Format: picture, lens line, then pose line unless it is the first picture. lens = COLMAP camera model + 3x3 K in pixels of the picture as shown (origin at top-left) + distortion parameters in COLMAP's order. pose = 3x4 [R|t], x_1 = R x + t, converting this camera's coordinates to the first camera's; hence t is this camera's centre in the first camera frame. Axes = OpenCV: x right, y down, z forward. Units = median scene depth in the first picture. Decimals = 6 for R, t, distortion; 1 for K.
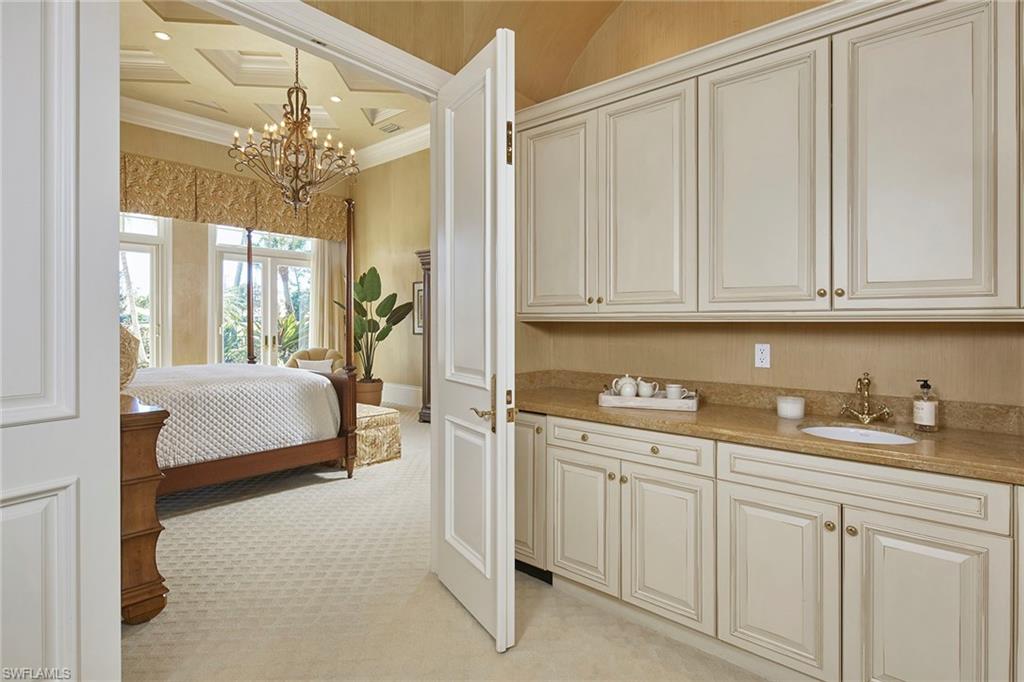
lens RADIAL K [[526.5, 0, 514.0], [0, 526.5, 326.2], [0, 0, 1]] dist [-0.000122, -0.000018]
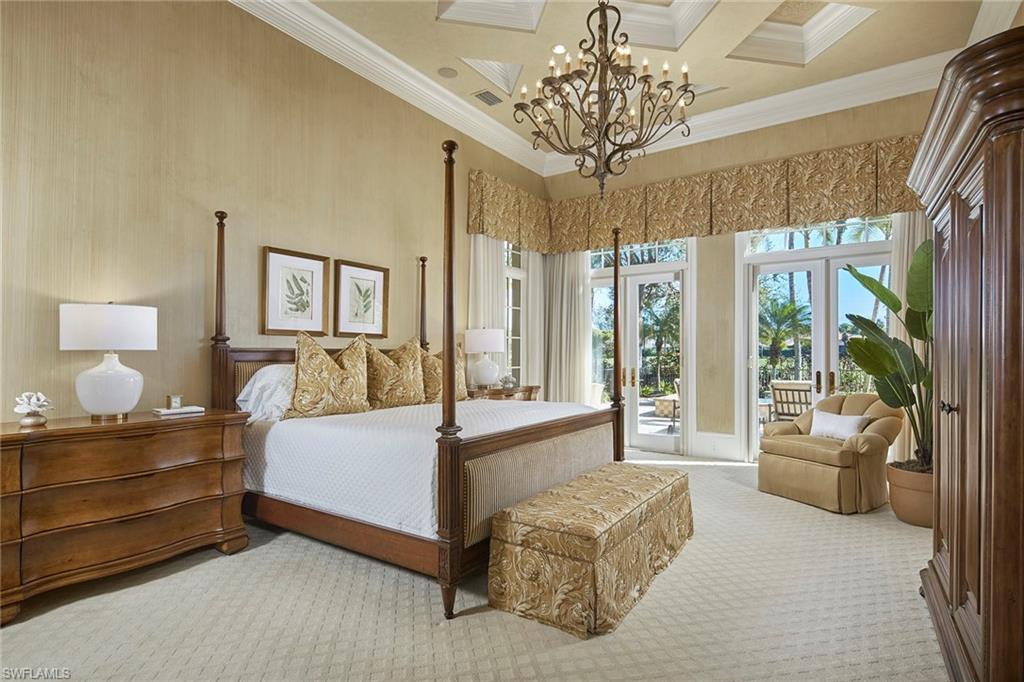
lens RADIAL K [[497.2, 0, 515.0], [0, 497.2, 355.4], [0, 0, 1]] dist [0.002062, 0.000115]
pose [[0.139818, -0.000164, -0.990177, 0.199593], [-0.003246, 0.999995, -0.000624, -0.004021], [0.990172, 0.003301, 0.139817, 0.788531]]
